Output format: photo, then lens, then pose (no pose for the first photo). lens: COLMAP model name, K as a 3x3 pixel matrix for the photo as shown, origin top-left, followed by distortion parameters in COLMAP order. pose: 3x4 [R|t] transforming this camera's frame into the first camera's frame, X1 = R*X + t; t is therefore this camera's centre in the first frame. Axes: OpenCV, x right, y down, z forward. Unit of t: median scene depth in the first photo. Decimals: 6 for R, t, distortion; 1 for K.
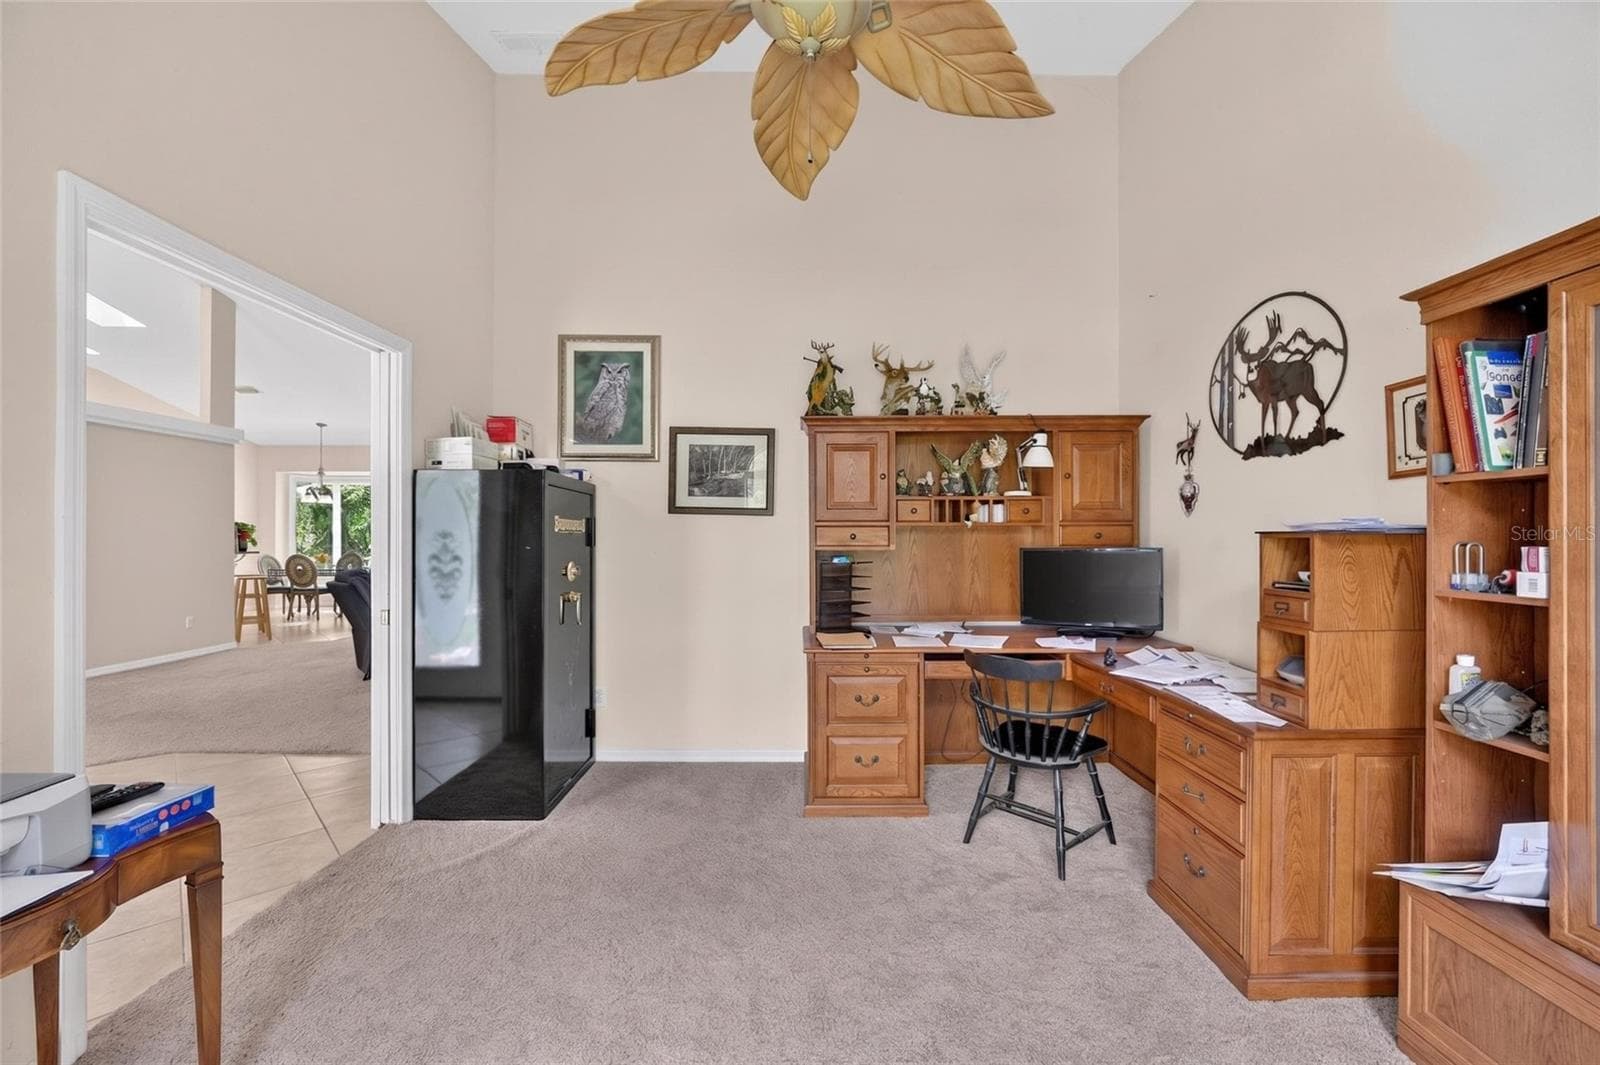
lens RADIAL K [[671.2, 0, 803.9], [0, 671.2, 537.4], [0, 0, 1]] dist [-0.018209, -0.000800]
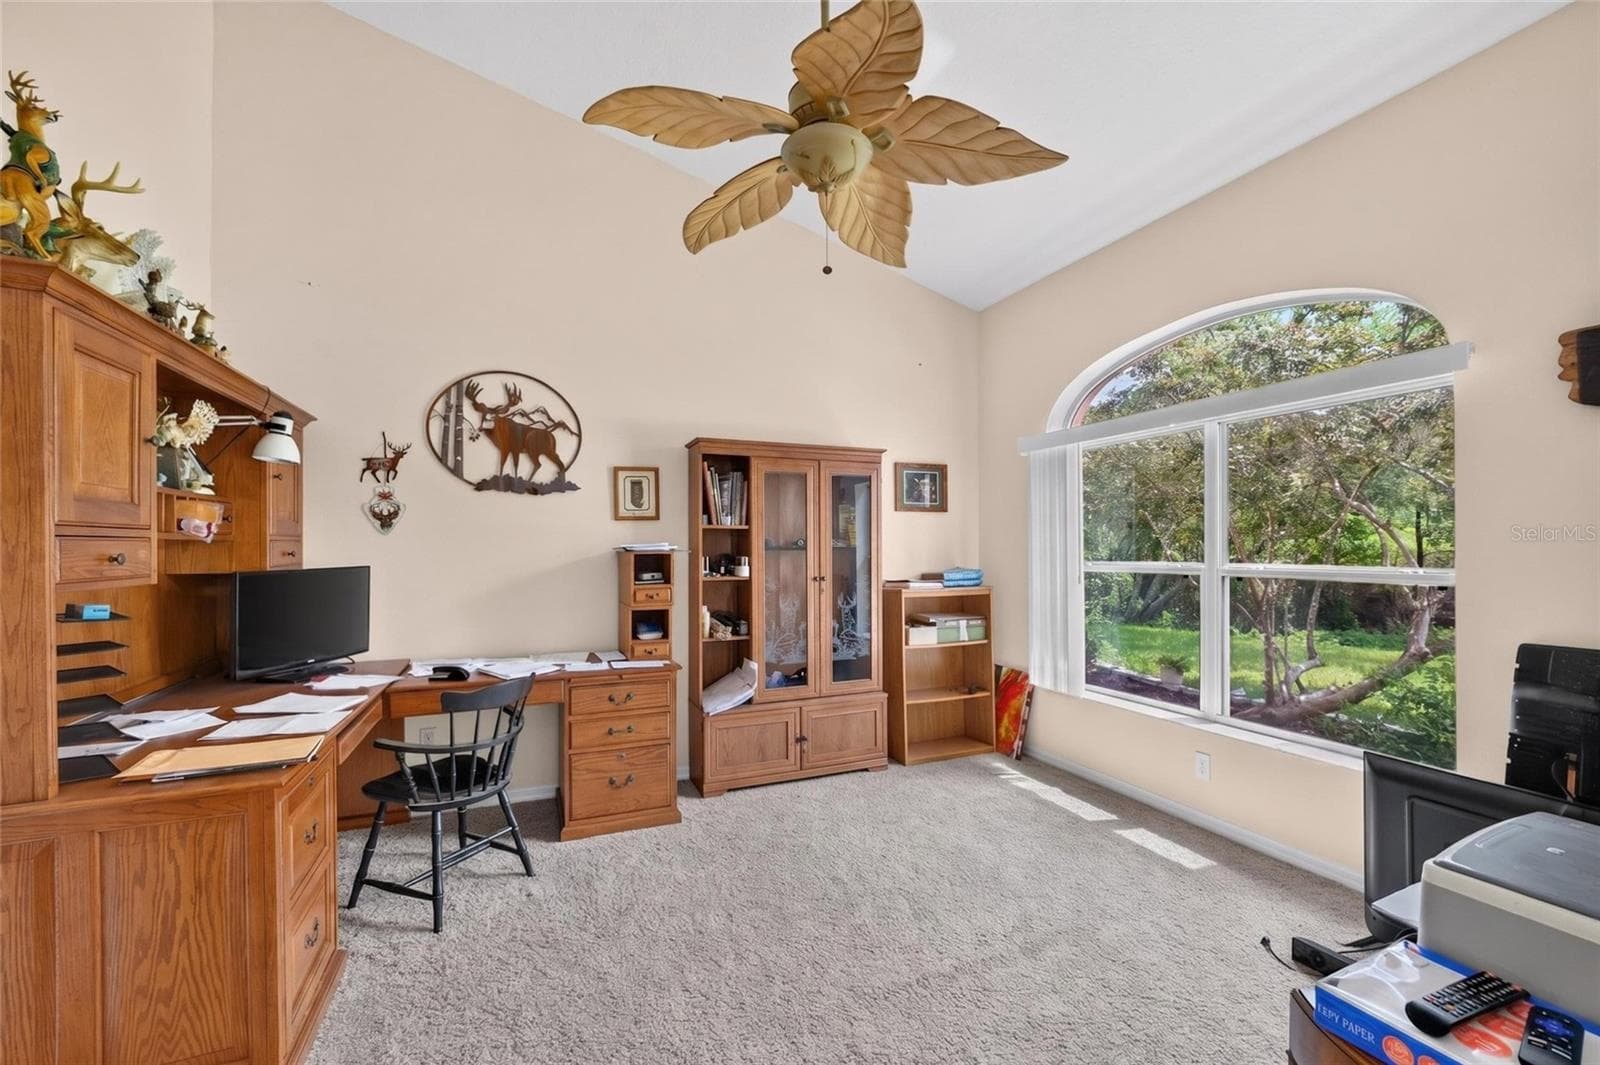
lens RADIAL K [[671.2, 0, 803.5], [0, 671.2, 541.7], [0, 0, 1]] dist [-0.018209, -0.000800]
pose [[-0.404372, 0.012942, 0.914503, -0.745946], [0.002258, 0.999911, -0.013152, -0.005350], [-0.914592, -0.003253, -0.404365, 1.005627]]
